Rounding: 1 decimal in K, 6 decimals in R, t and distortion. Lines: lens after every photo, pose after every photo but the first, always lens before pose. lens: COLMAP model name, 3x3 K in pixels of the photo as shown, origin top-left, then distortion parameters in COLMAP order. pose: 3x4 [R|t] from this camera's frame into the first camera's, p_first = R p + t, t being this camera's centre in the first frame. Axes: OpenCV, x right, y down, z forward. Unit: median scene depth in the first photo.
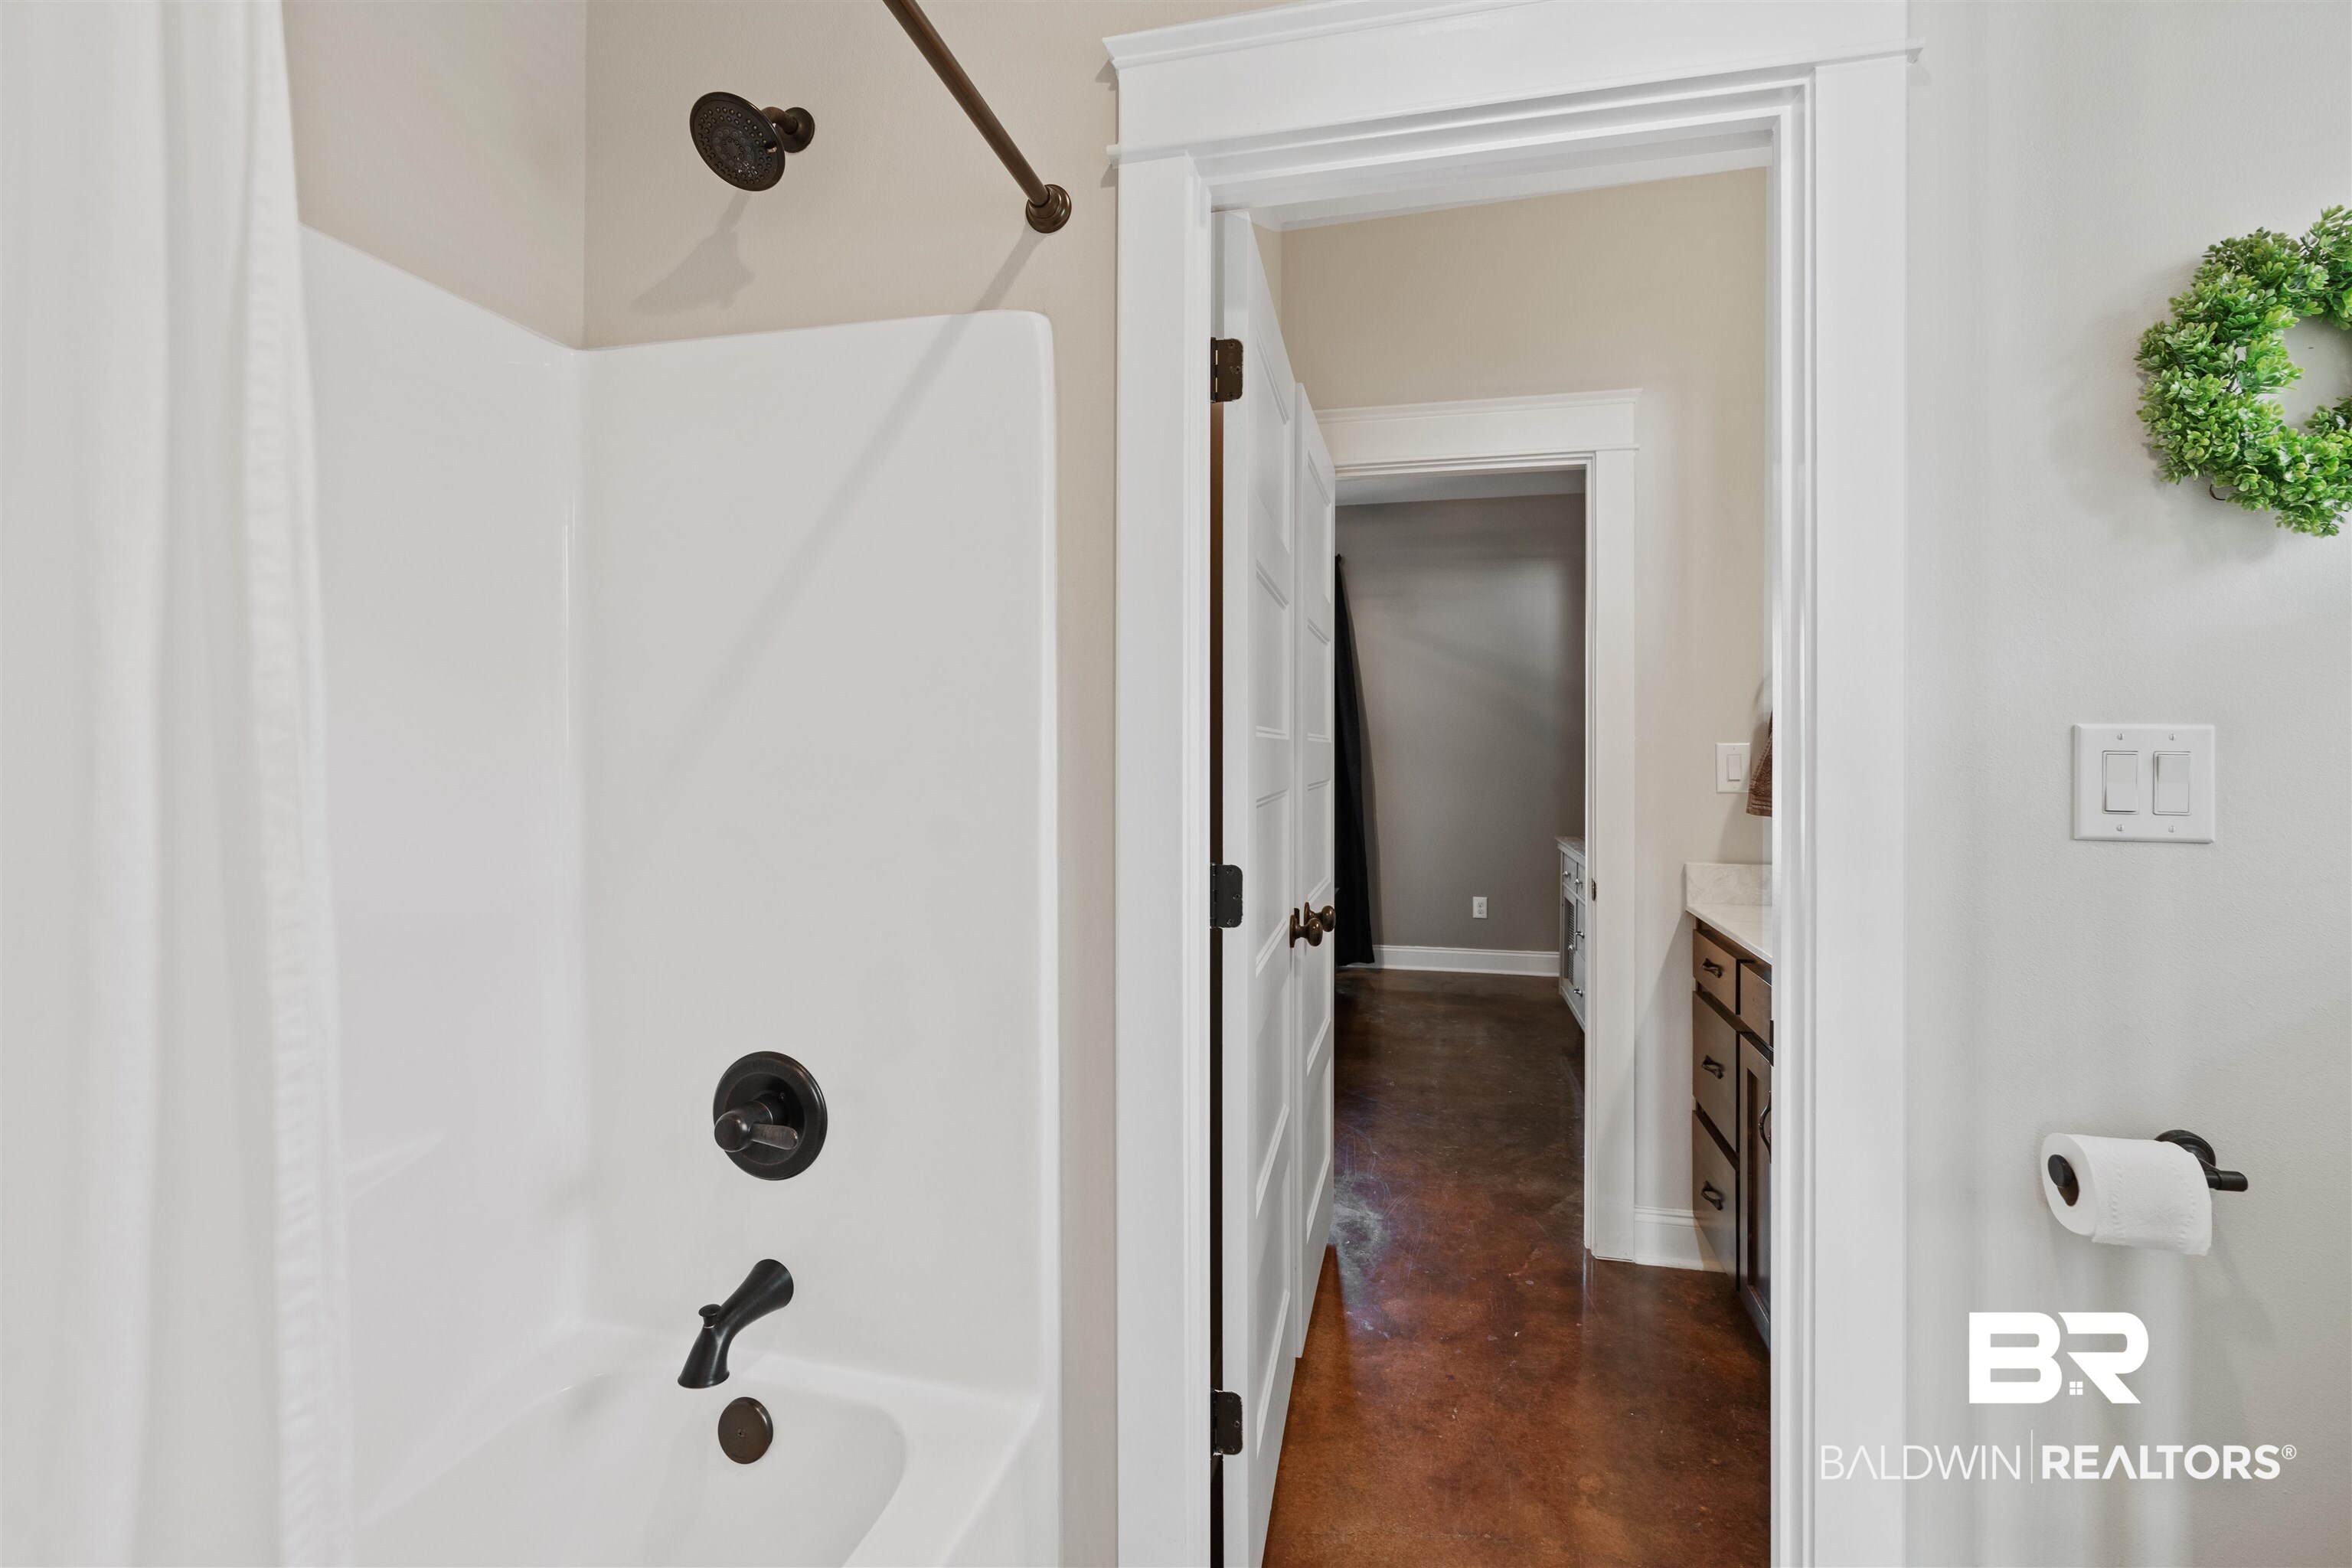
lens RADIAL K [[1051.6, 0, 1173.7], [0, 1051.6, 753.9], [0, 0, 1]] dist [-0.010815, 0.000385]
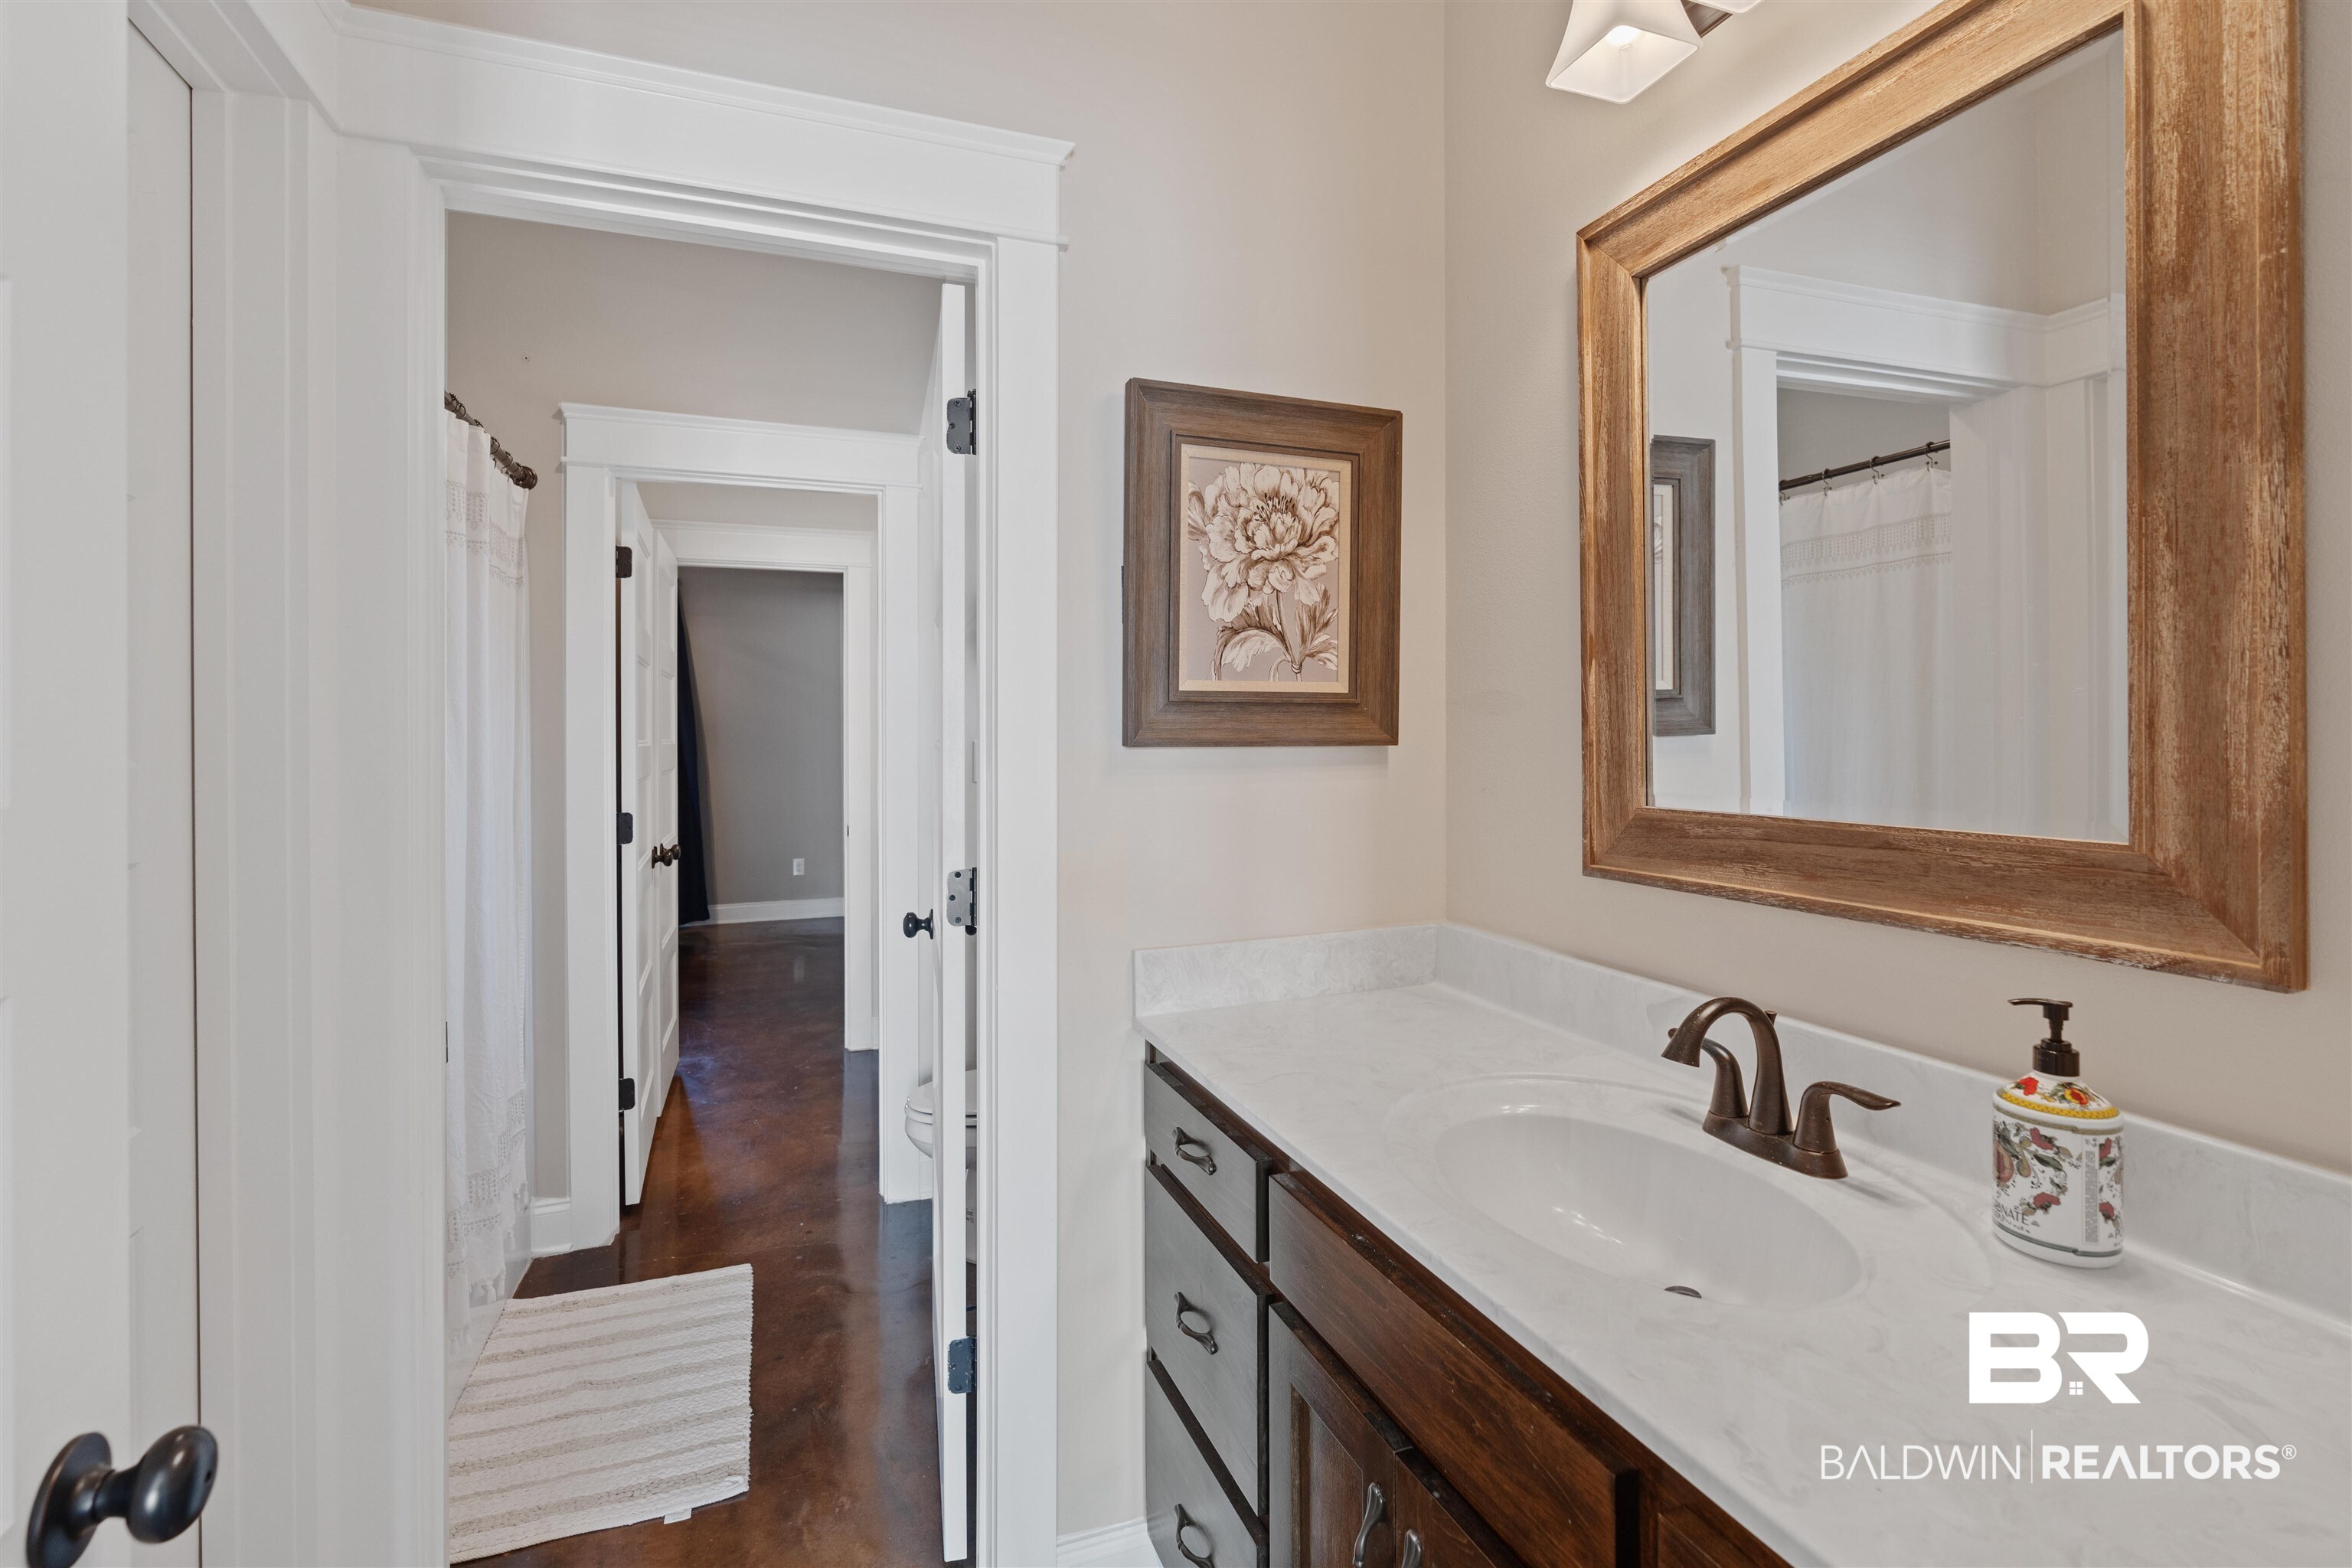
lens RADIAL K [[1051.6, 0, 1173.7], [0, 1051.6, 753.9], [0, 0, 1]] dist [-0.010815, 0.000385]
pose [[0.823655, -0.005575, 0.567064, -0.140670], [-0.002223, 0.999912, 0.013060, -0.020905], [-0.567088, -0.012018, 0.823570, -0.789690]]
